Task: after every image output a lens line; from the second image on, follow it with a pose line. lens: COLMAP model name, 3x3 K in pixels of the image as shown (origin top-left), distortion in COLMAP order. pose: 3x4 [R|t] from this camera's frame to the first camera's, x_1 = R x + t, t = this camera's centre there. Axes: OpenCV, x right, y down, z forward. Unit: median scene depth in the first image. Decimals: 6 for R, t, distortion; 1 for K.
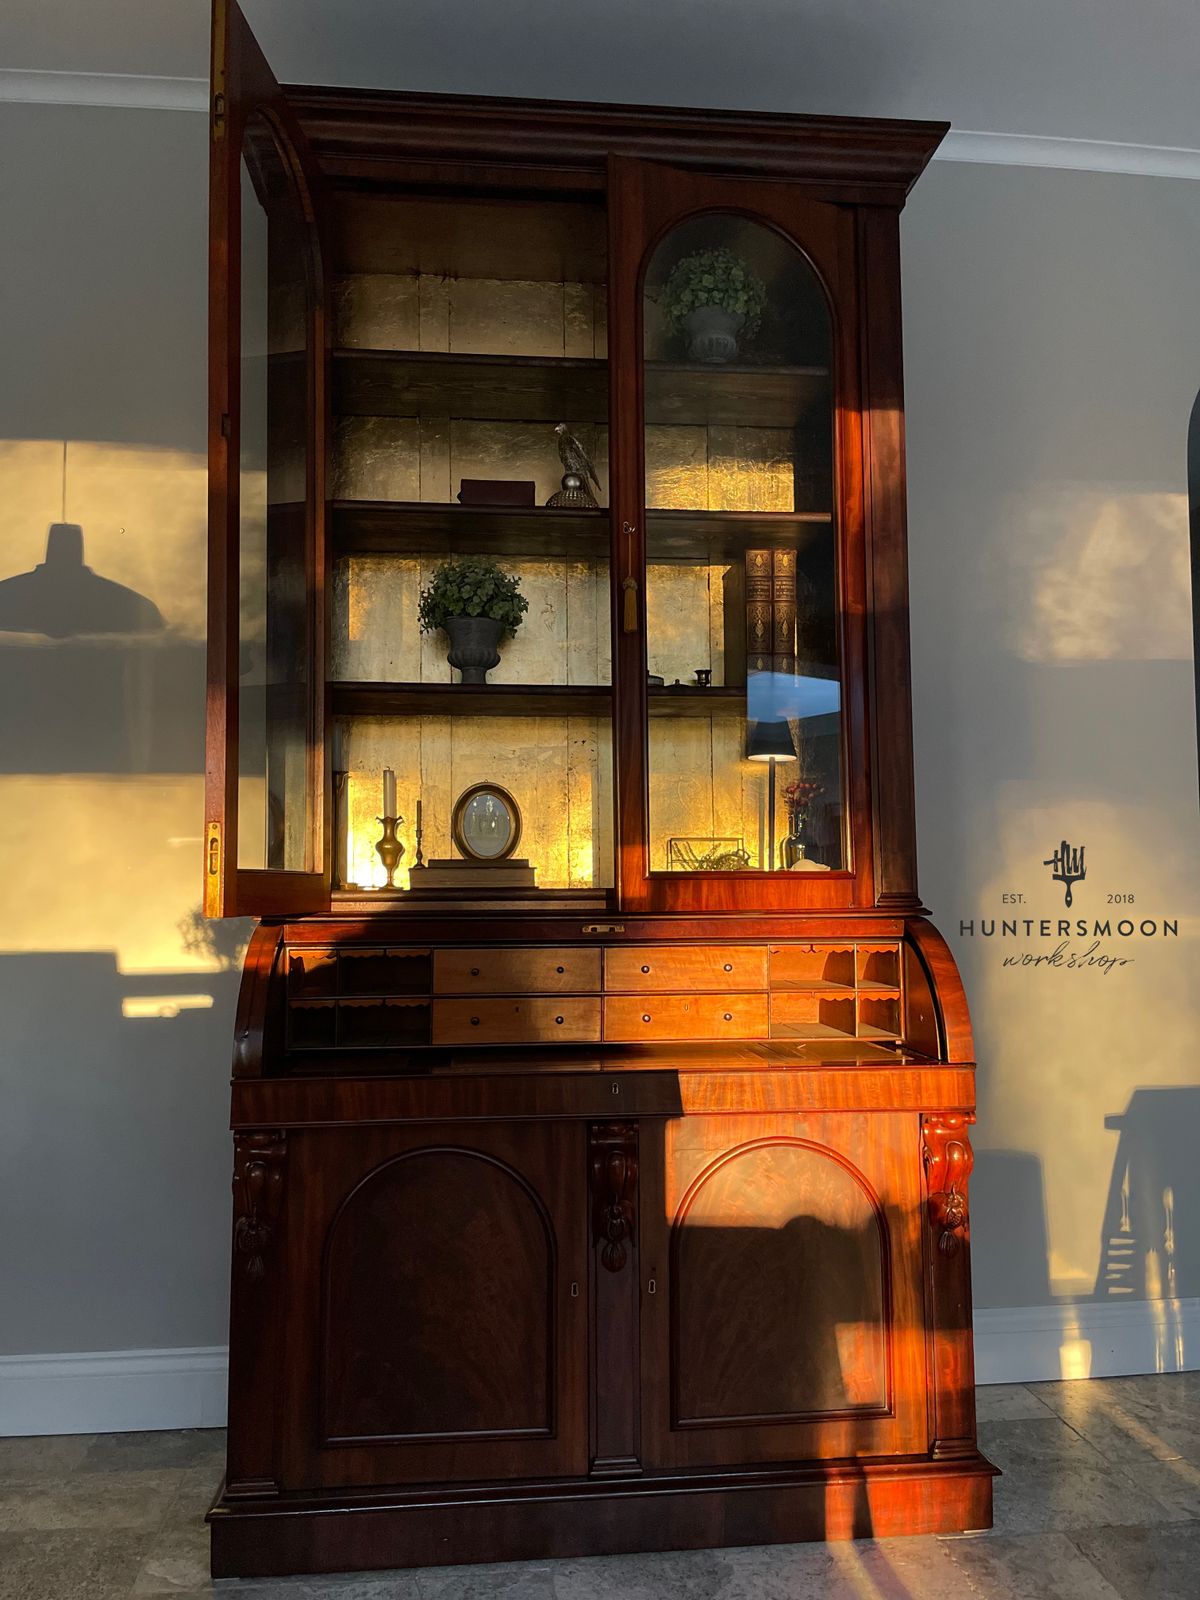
lens RADIAL K [[1226.3, 0, 608.1], [0, 1226.3, 785.4], [0, 0, 1]] dist [0.074215, -0.105054]
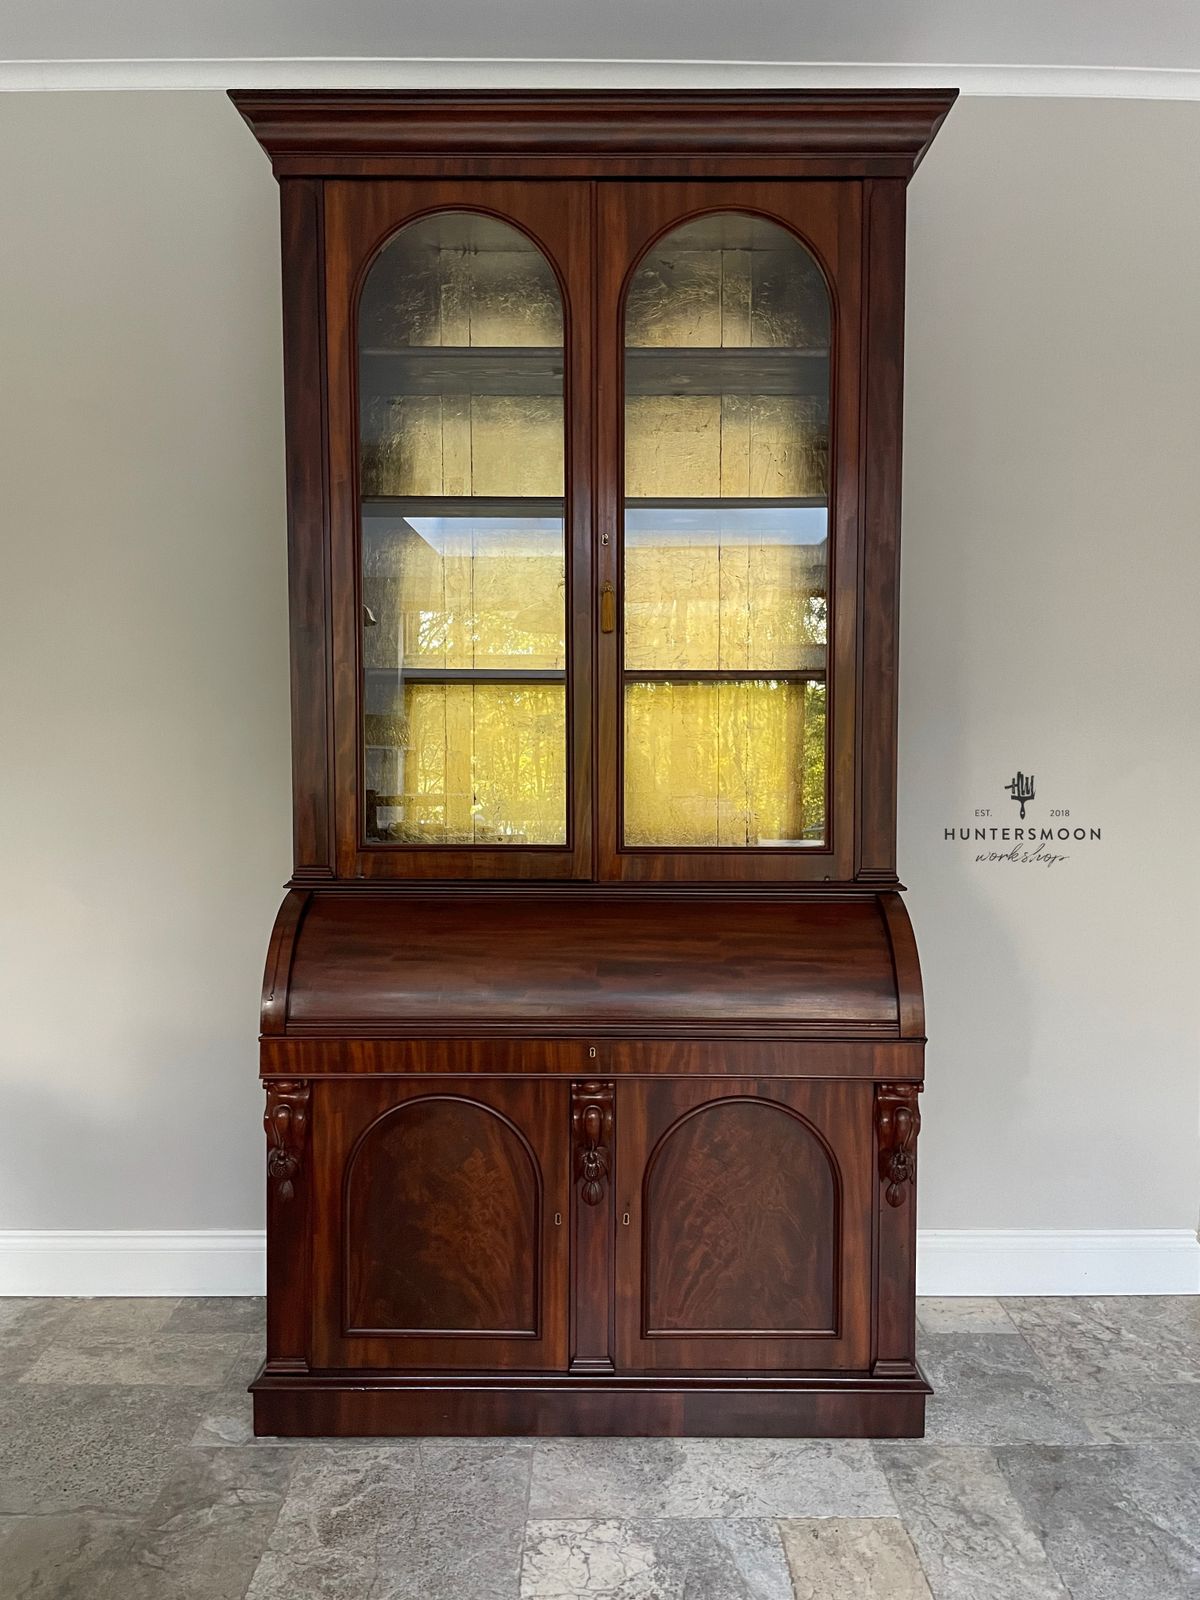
lens RADIAL K [[1226.3, 0, 609.9], [0, 1226.3, 784.8], [0, 0, 1]] dist [0.074215, -0.105054]
pose [[0.993883, 0.014887, -0.109435, 0.139463], [-0.000260, 0.991186, 0.132476, -0.143320], [0.110442, -0.131637, 0.985126, -0.071850]]
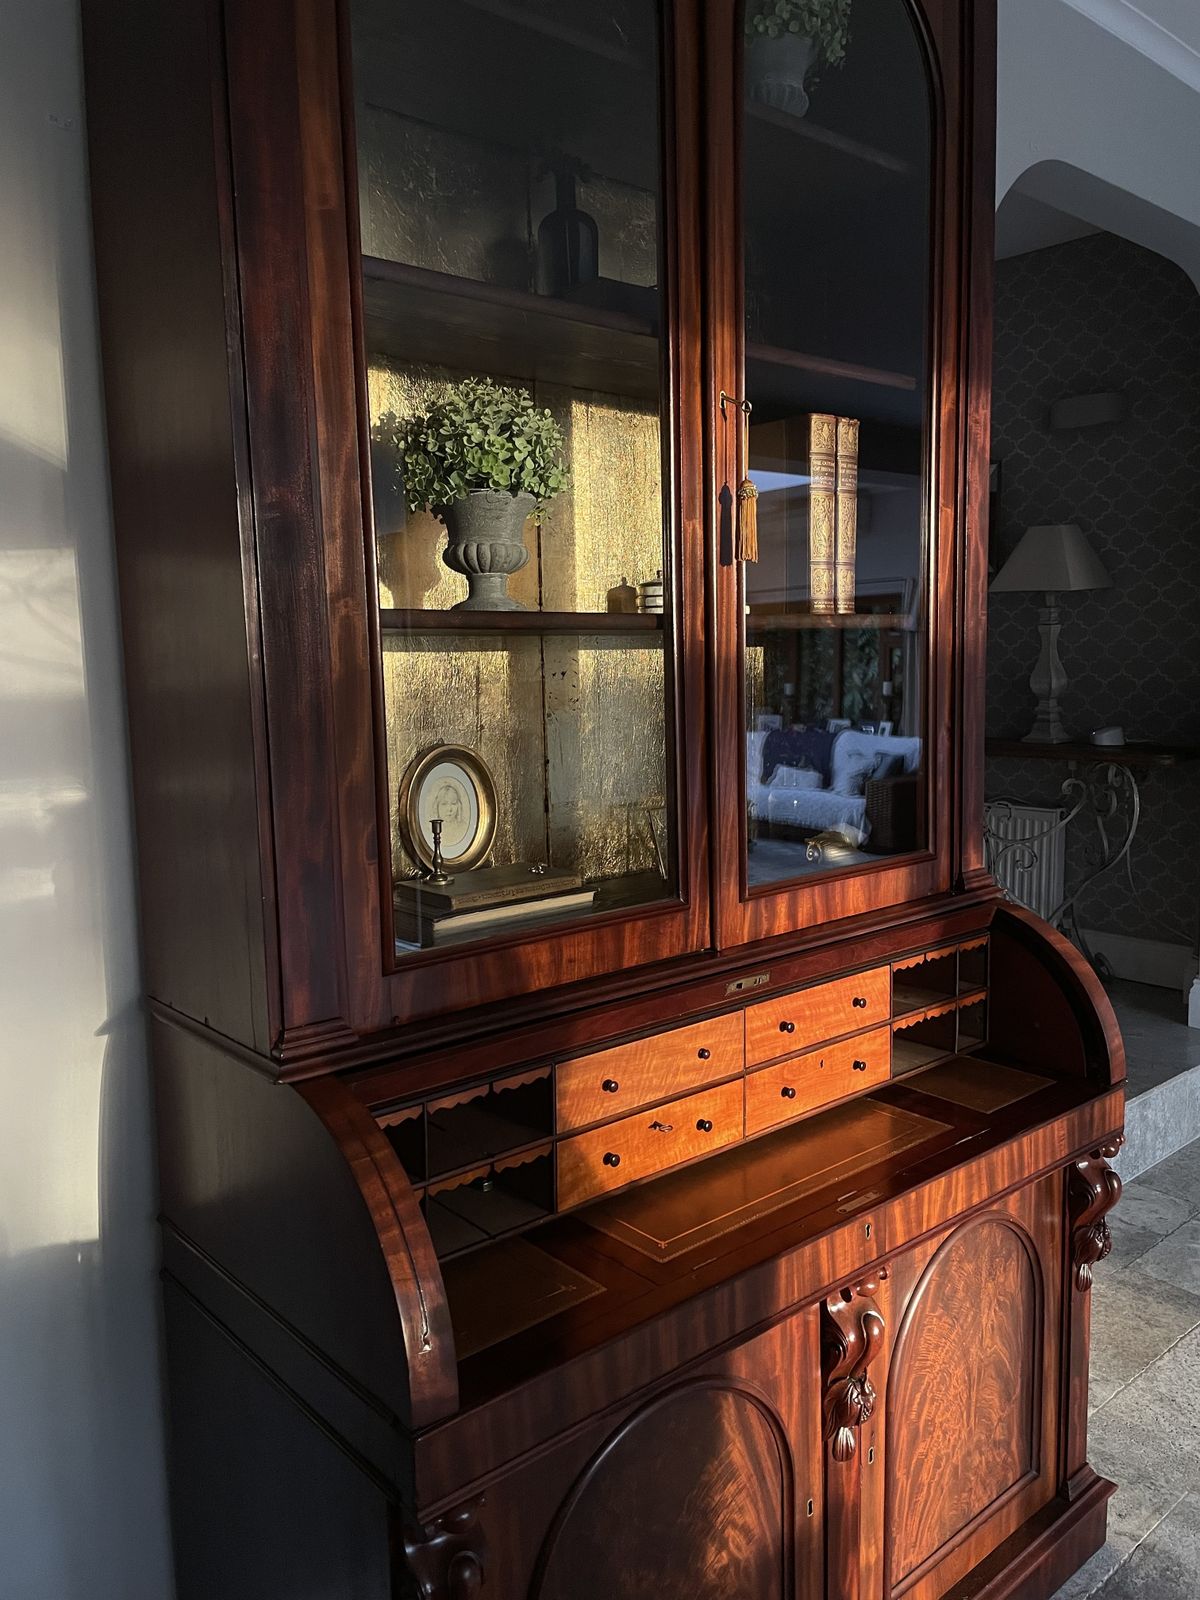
lens RADIAL K [[1183.8, 0, 598.2], [0, 1183.8, 787.8], [0, 0, 1]] dist [0.053744, -0.052283]
pose [[0.828043, -0.071279, 0.556116, -0.477905], [-0.035769, 0.983149, 0.179272, -0.118138], [-0.559523, -0.168337, 0.811540, 0.570874]]
